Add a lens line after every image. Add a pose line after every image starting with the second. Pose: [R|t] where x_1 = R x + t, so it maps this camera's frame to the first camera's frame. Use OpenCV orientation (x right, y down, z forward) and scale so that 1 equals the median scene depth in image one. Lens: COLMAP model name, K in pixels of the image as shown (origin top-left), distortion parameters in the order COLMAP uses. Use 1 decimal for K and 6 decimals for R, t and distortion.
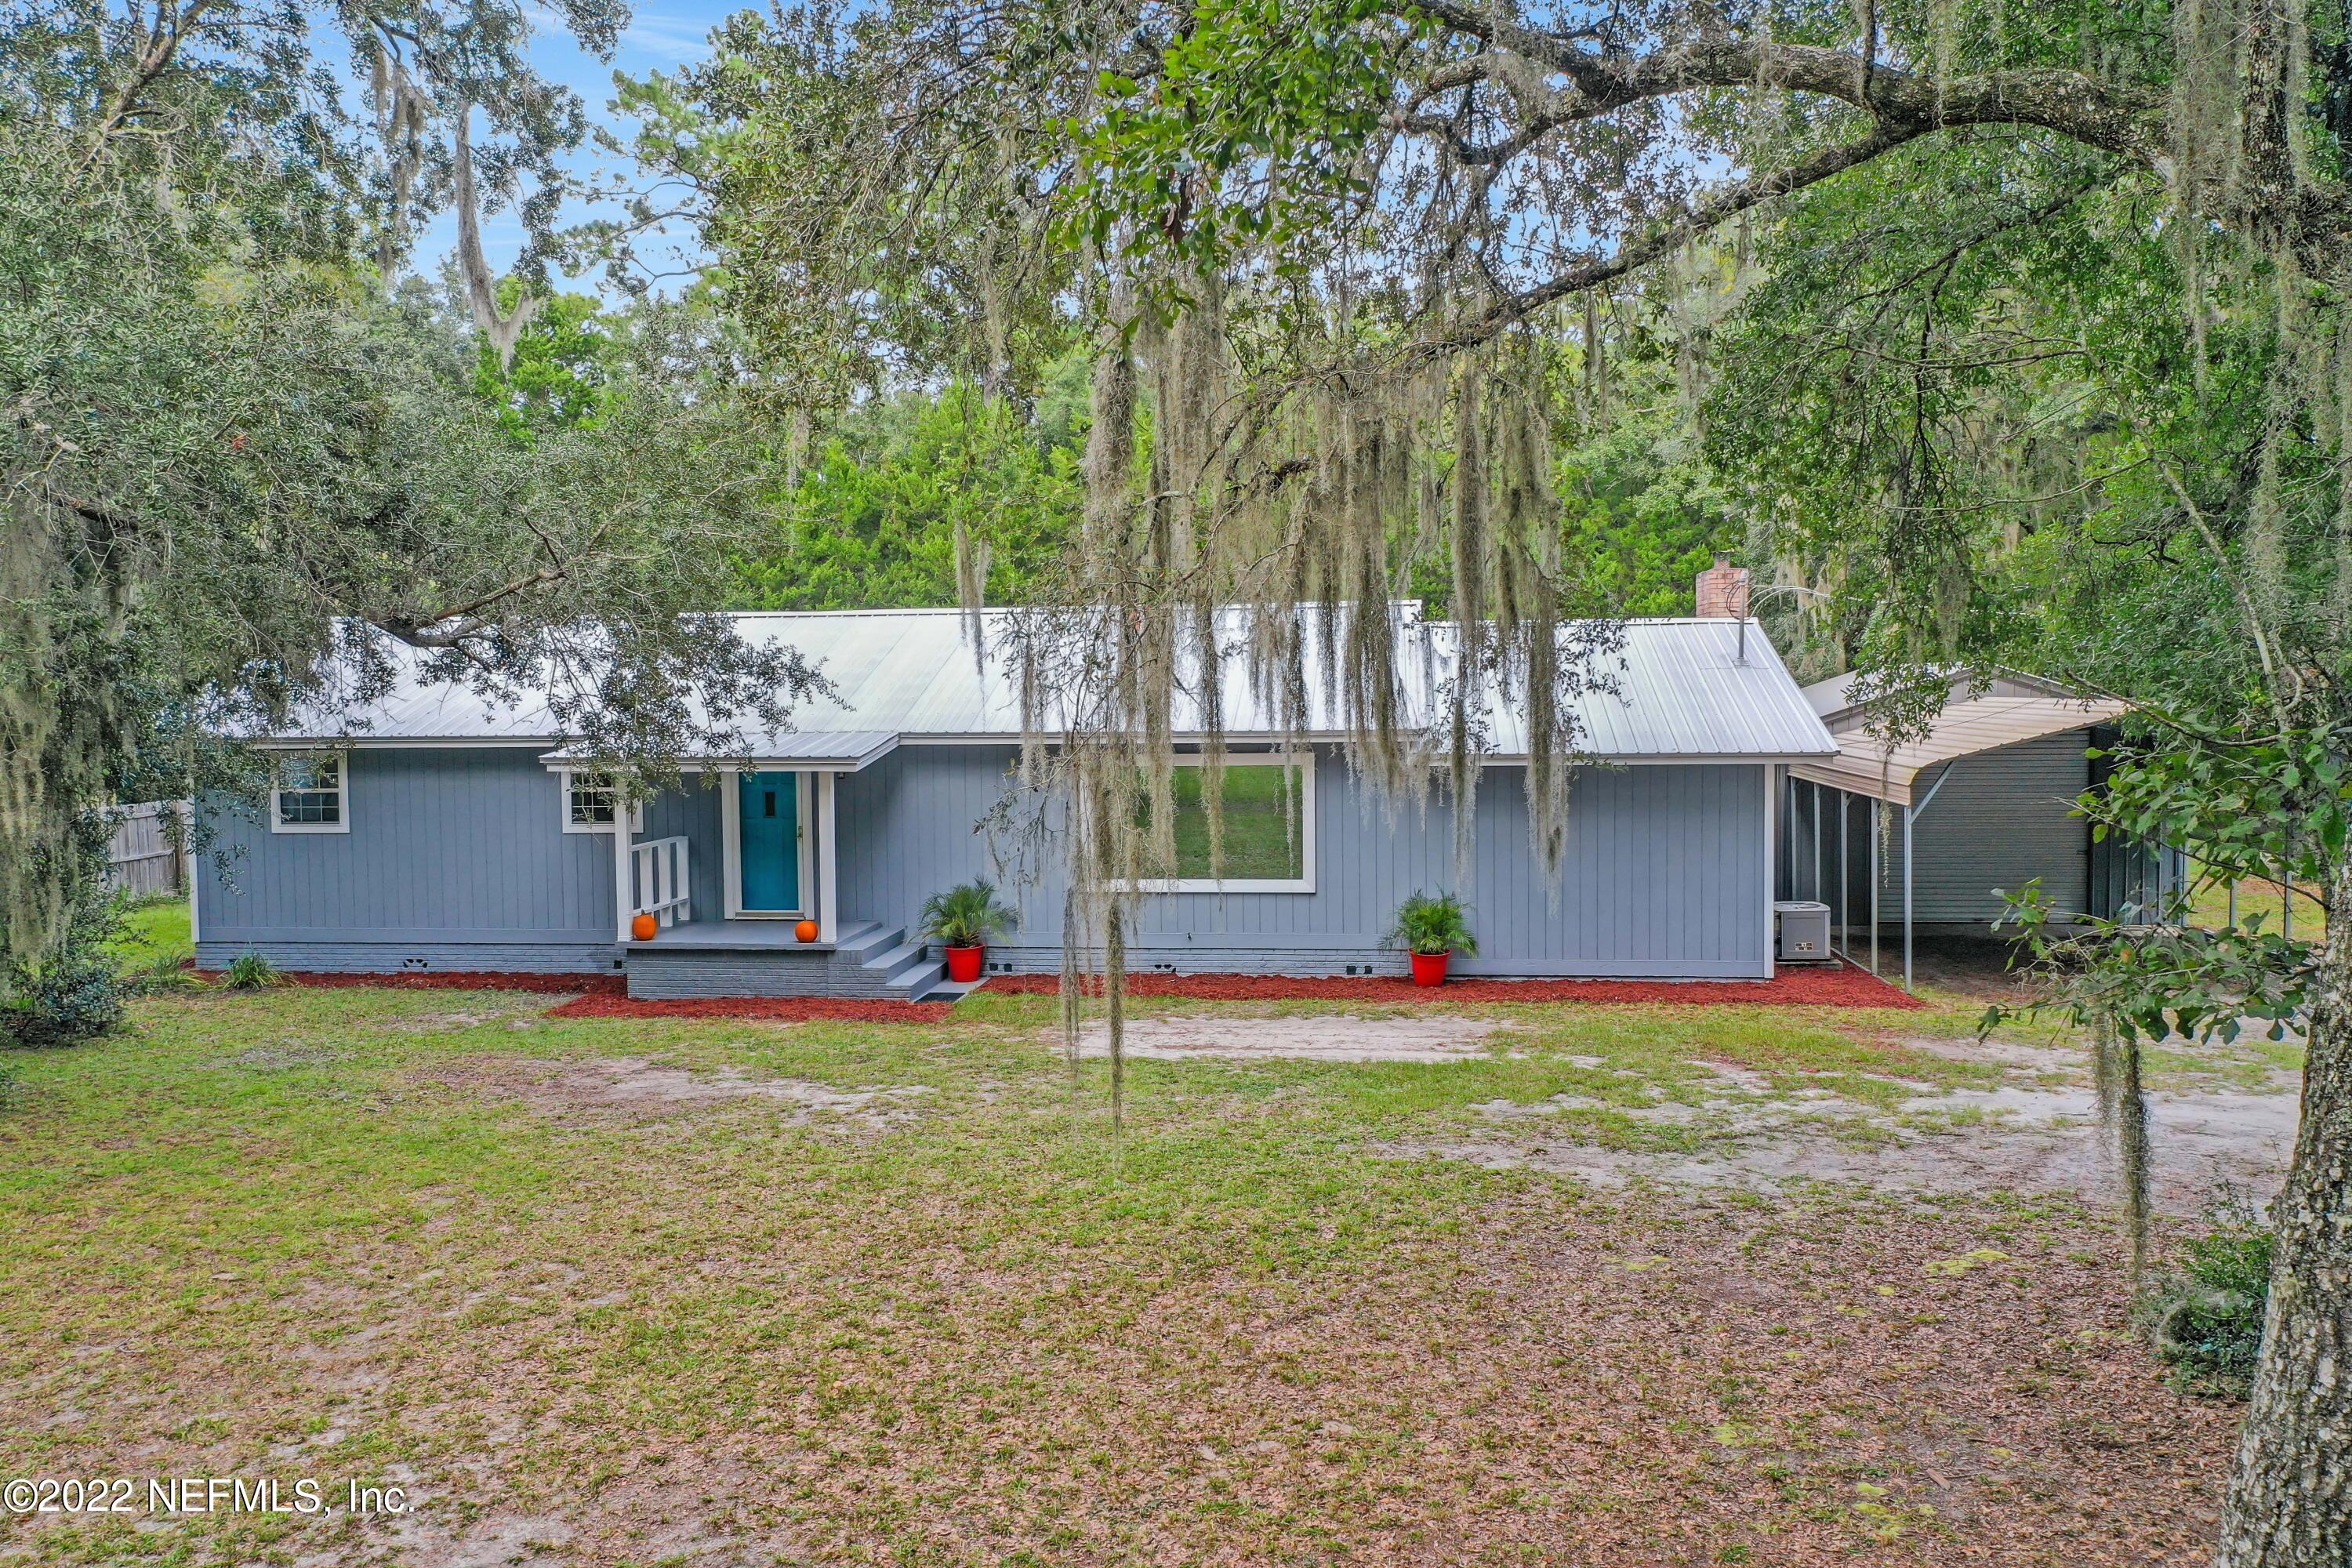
lens RADIAL K [[1873.5, 0, 1171.0], [0, 1873.5, 779.0], [0, 0, 1]] dist [-0.000073, 0.004391]
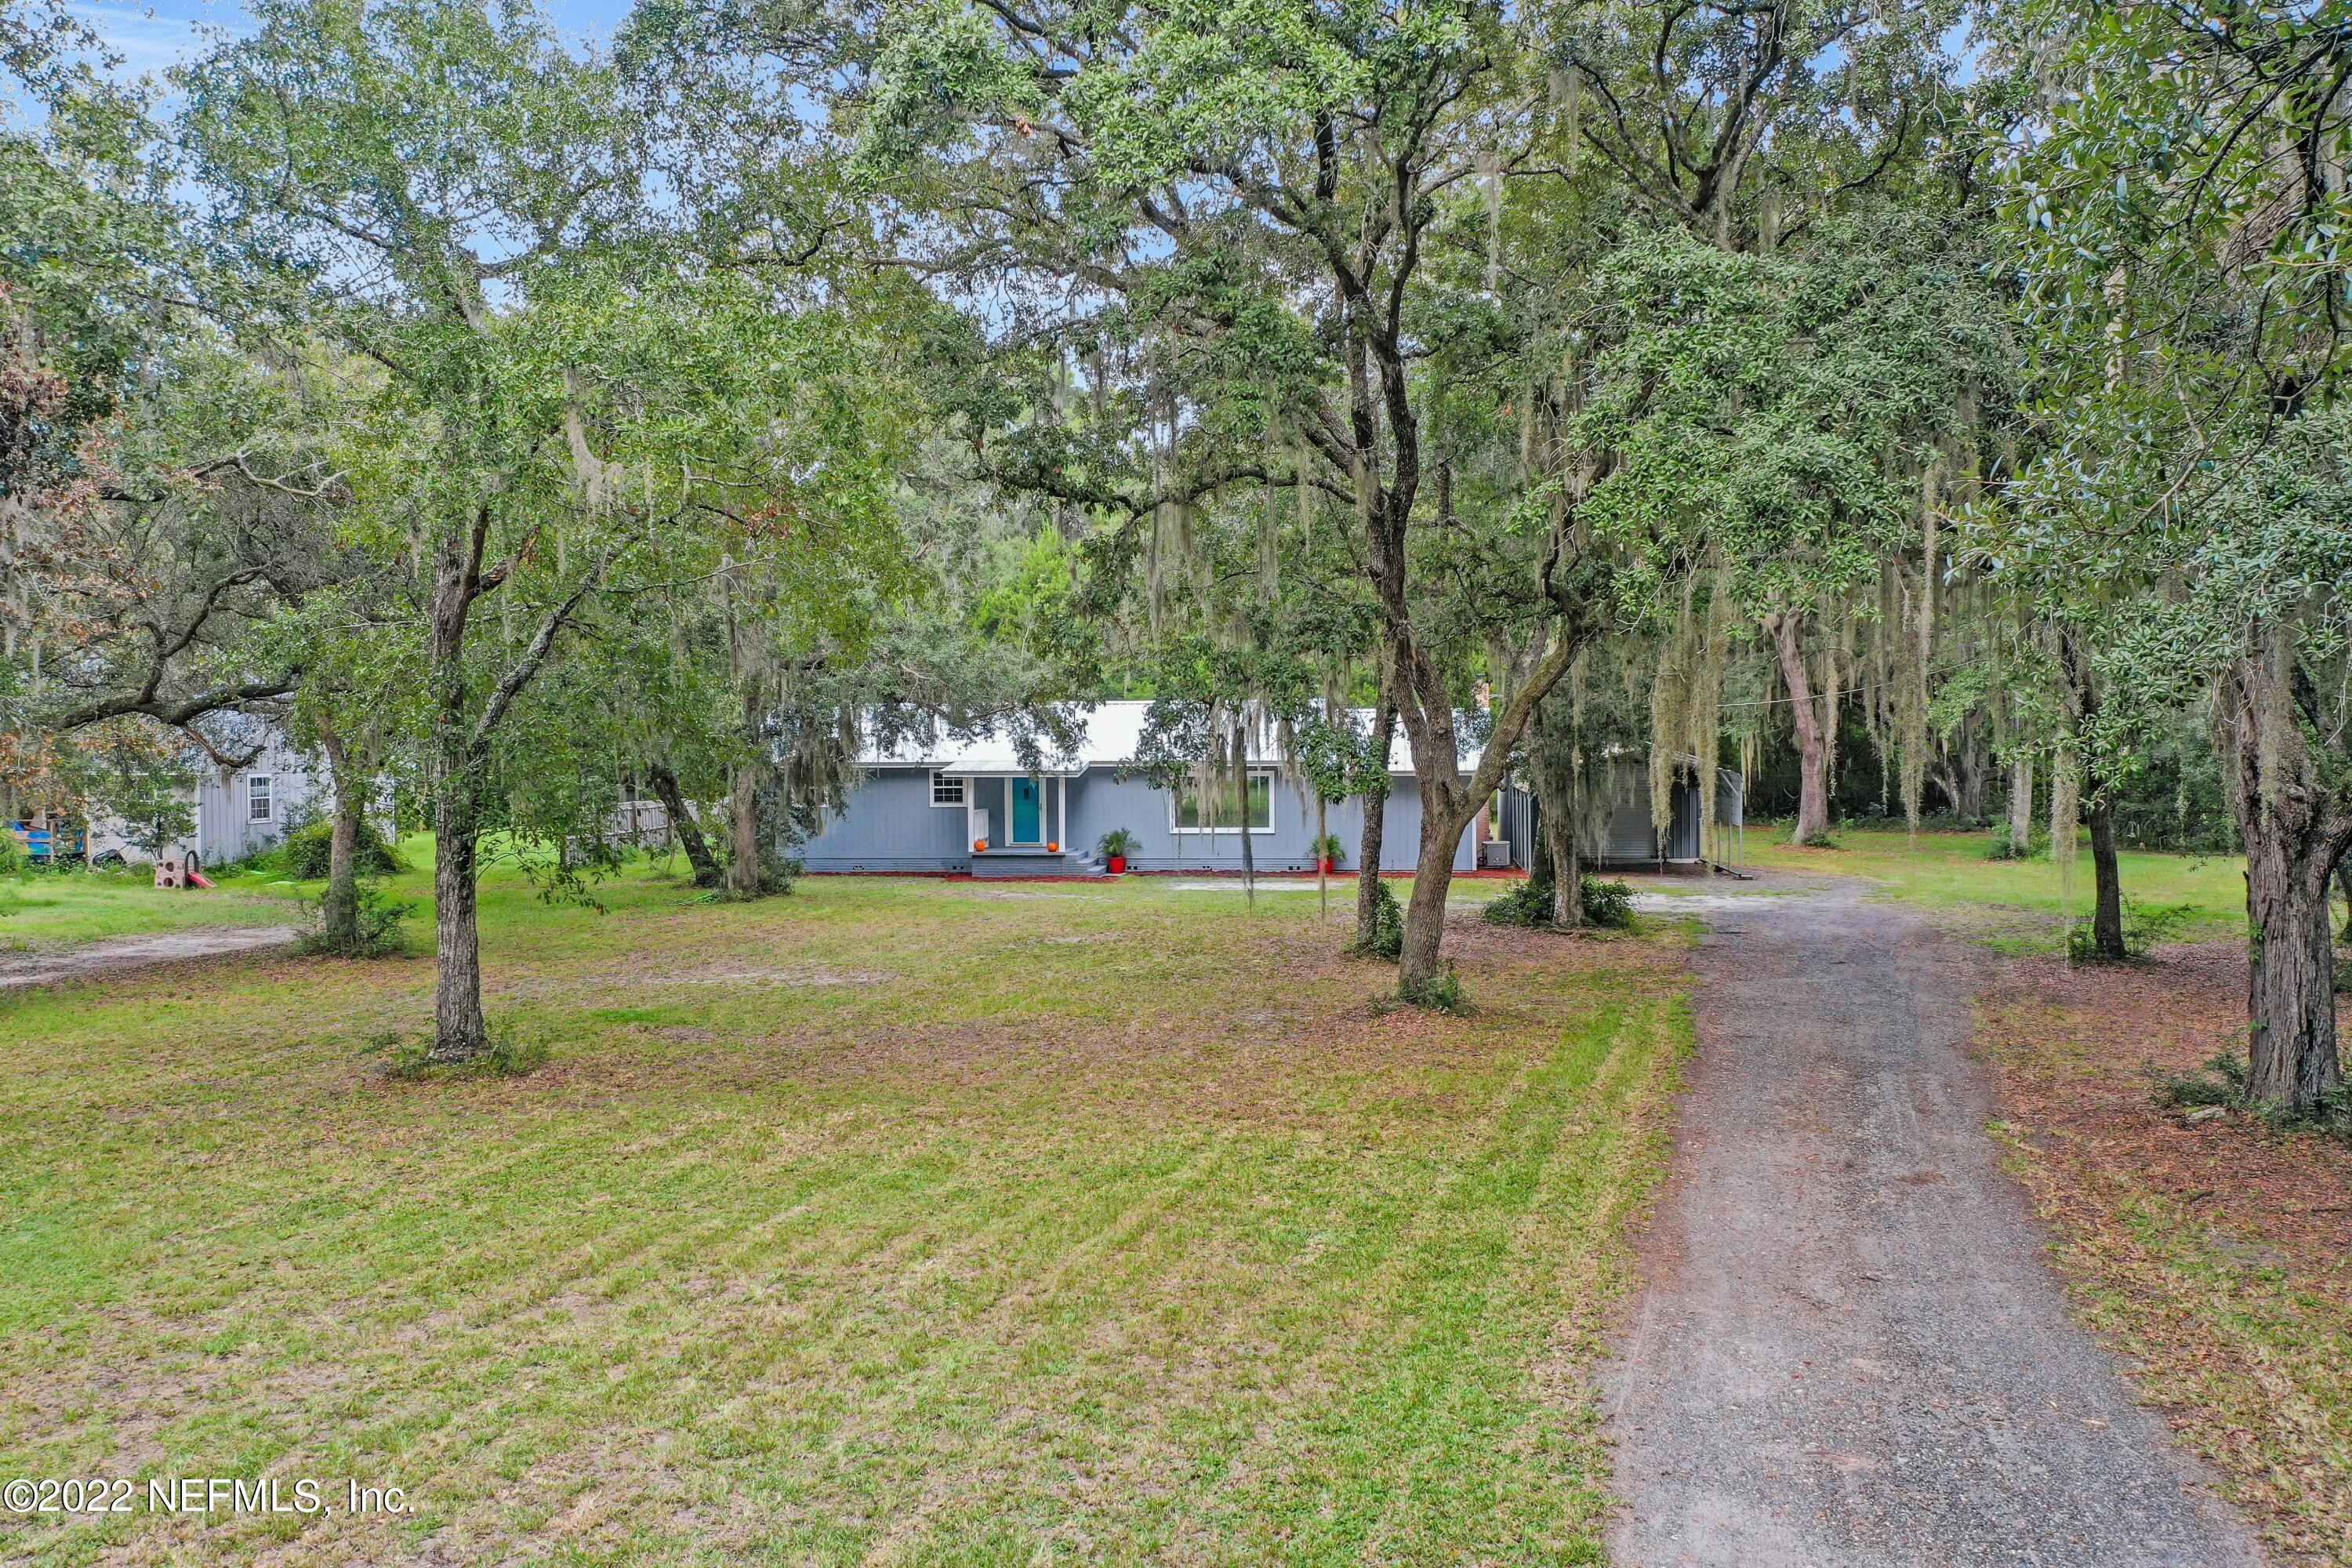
lens RADIAL K [[1865.4, 0, 1184.0], [0, 1865.4, 791.4], [0, 0, 1]] dist [-0.001893, 0.003507]
pose [[0.999974, 0.002478, 0.006783, -0.089516], [-0.002348, 0.999814, -0.019118, 0.103181], [-0.006829, 0.019101, 0.999794, -2.375750]]
